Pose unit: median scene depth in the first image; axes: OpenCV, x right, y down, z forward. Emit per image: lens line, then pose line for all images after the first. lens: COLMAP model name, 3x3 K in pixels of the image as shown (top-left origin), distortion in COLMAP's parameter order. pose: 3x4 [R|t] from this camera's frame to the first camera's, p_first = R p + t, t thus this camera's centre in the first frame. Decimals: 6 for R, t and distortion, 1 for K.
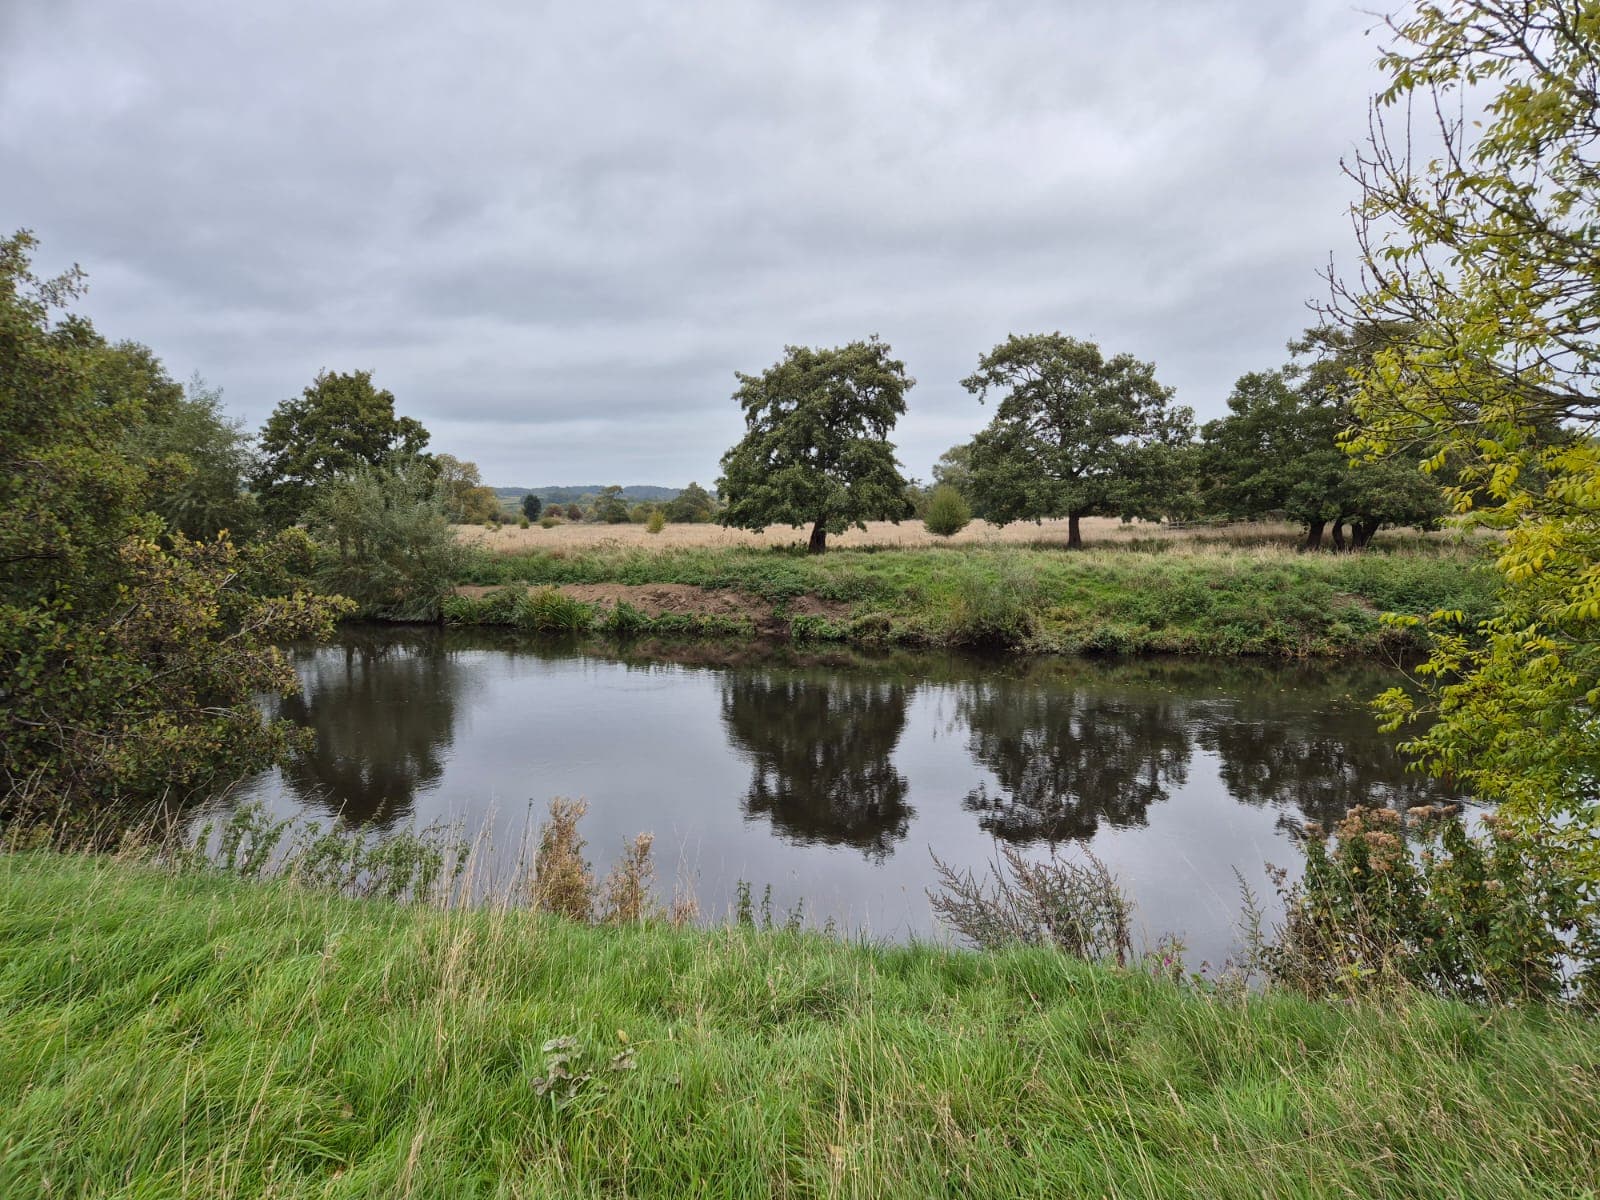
lens RADIAL K [[1183.6, 0, 807.1], [0, 1183.6, 579.6], [0, 0, 1]] dist [0.086037, -0.067047]
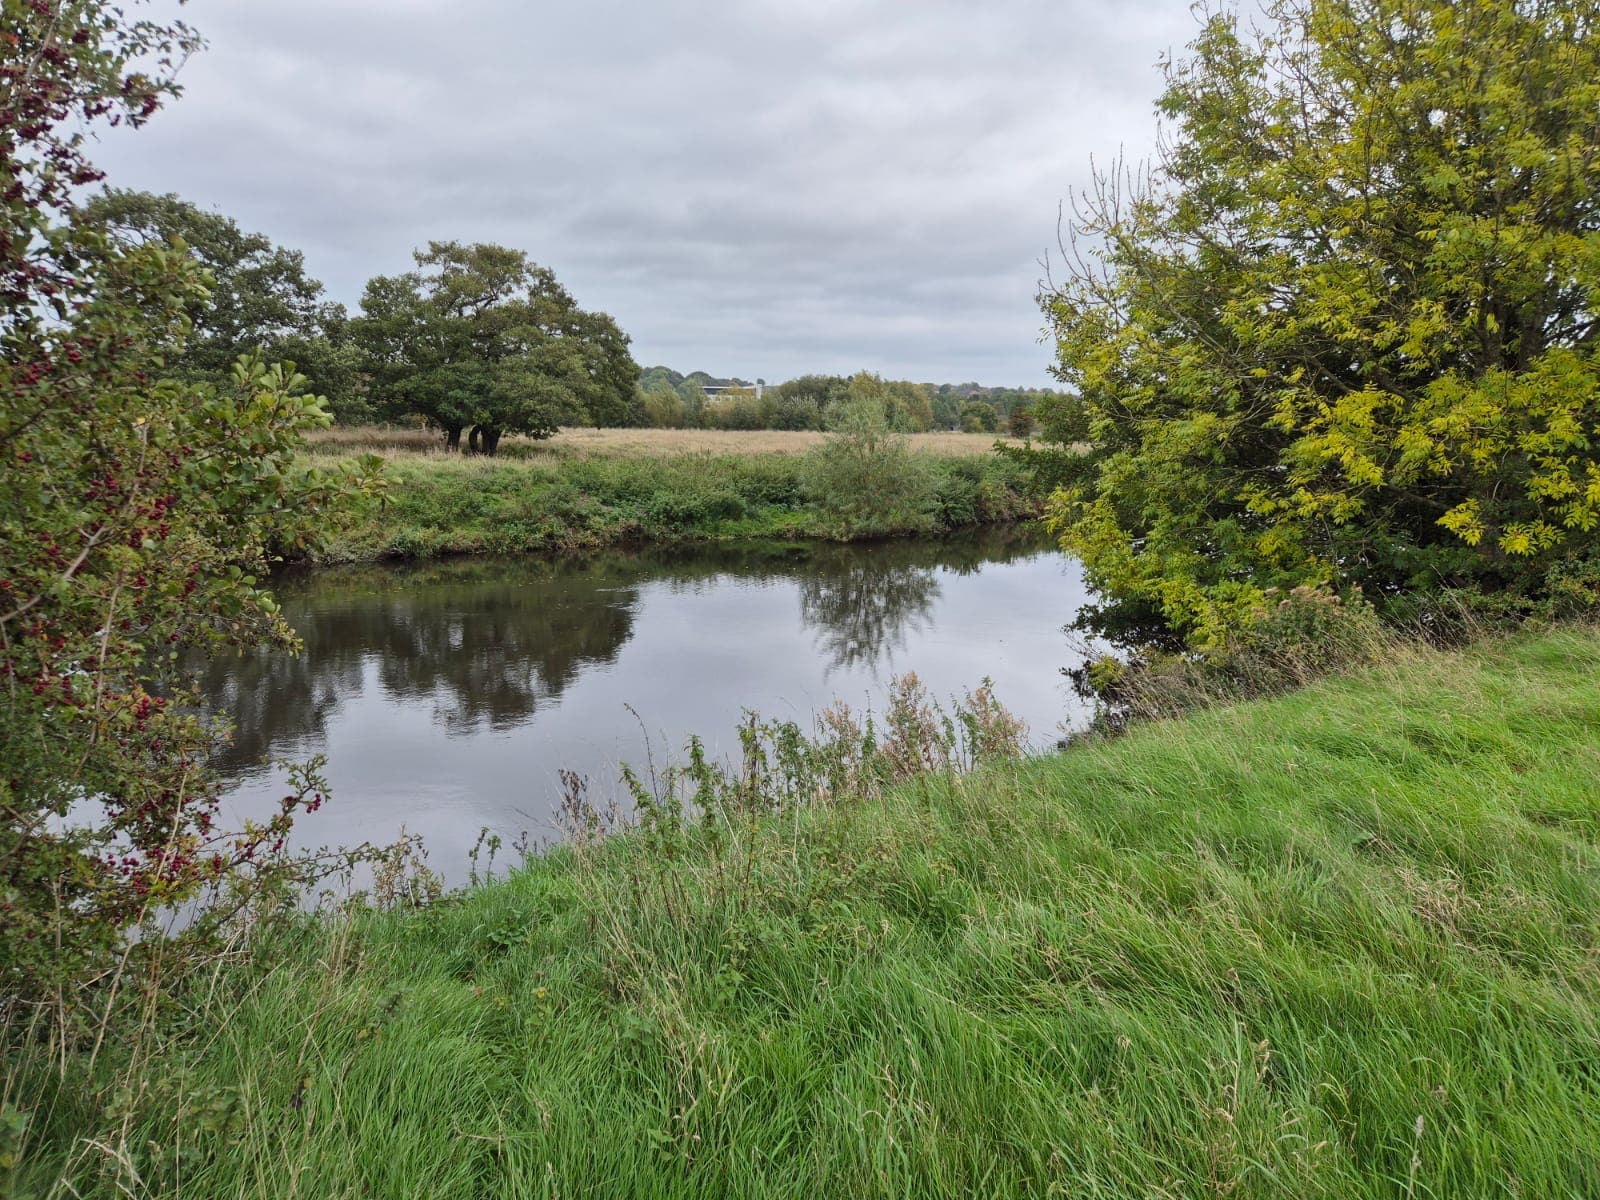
lens RADIAL K [[1183.6, 0, 807.1], [0, 1183.6, 579.6], [0, 0, 1]] dist [0.086037, -0.067047]
pose [[0.543558, -0.082517, 0.835306, -0.309415], [0.017851, 0.996067, 0.086782, 0.000019], [-0.839182, -0.032260, 0.542894, 0.151622]]
